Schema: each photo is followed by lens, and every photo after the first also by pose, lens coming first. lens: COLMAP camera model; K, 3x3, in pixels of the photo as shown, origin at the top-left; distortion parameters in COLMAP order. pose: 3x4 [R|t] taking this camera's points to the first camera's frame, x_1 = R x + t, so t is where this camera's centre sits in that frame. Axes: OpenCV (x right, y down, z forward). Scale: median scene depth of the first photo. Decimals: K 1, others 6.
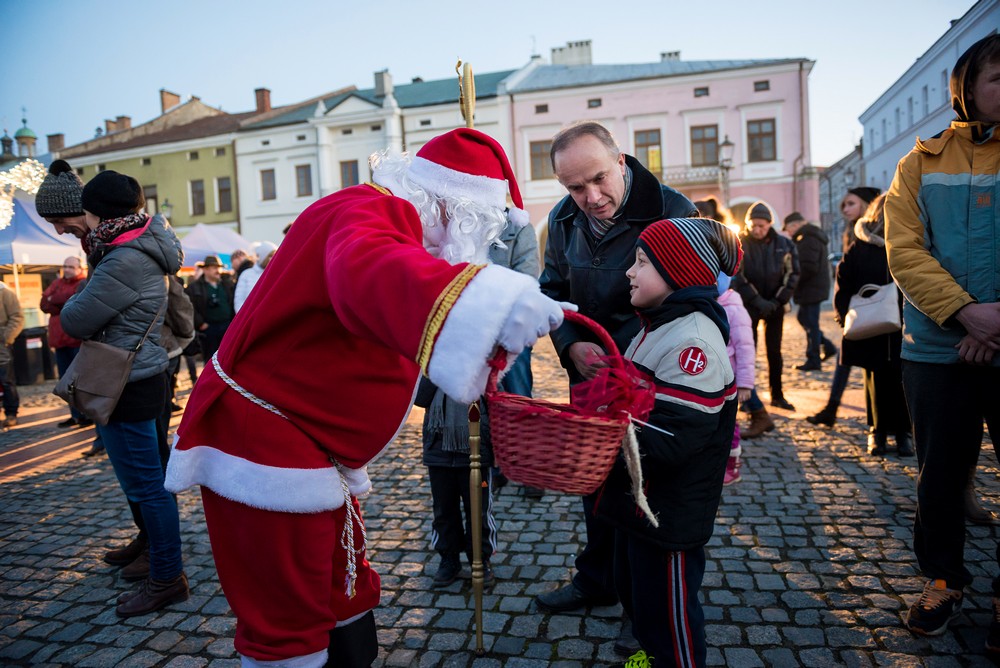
lens RADIAL K [[701.6, 0, 498.5], [0, 701.6, 328.5], [0, 0, 1]] dist [-0.042415, -0.007876]
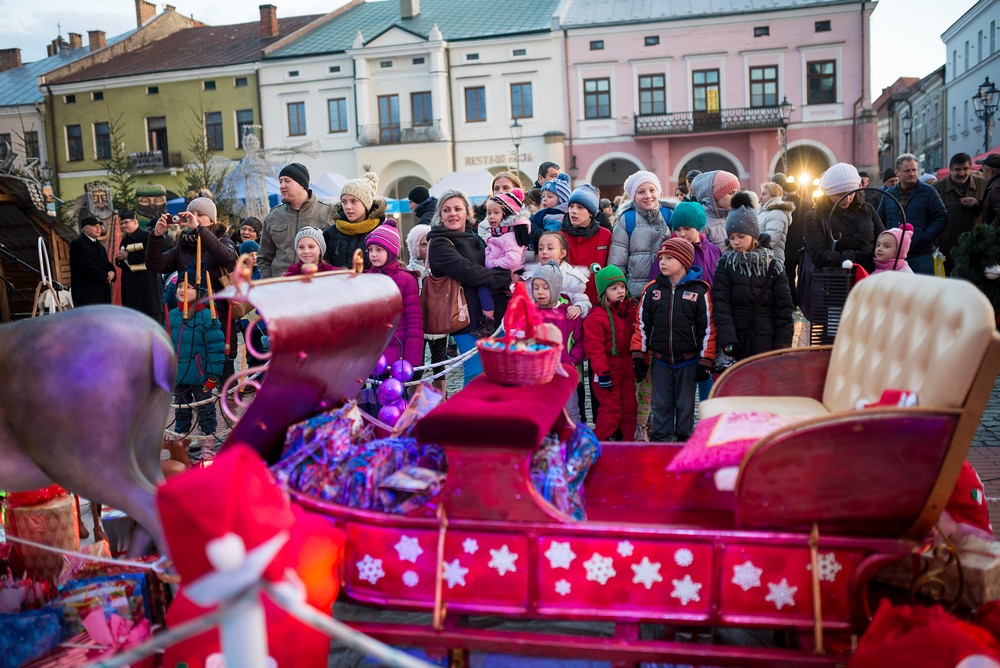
lens RADIAL K [[978.4, 0, 501.0], [0, 978.4, 327.1], [0, 0, 1]] dist [0.004130, 0.000000]
pose [[0.999487, -0.000692, 0.032017, -0.109637], [-0.000419, 0.999398, 0.034702, 0.027227], [-0.032021, -0.034698, 0.998885, -0.347658]]
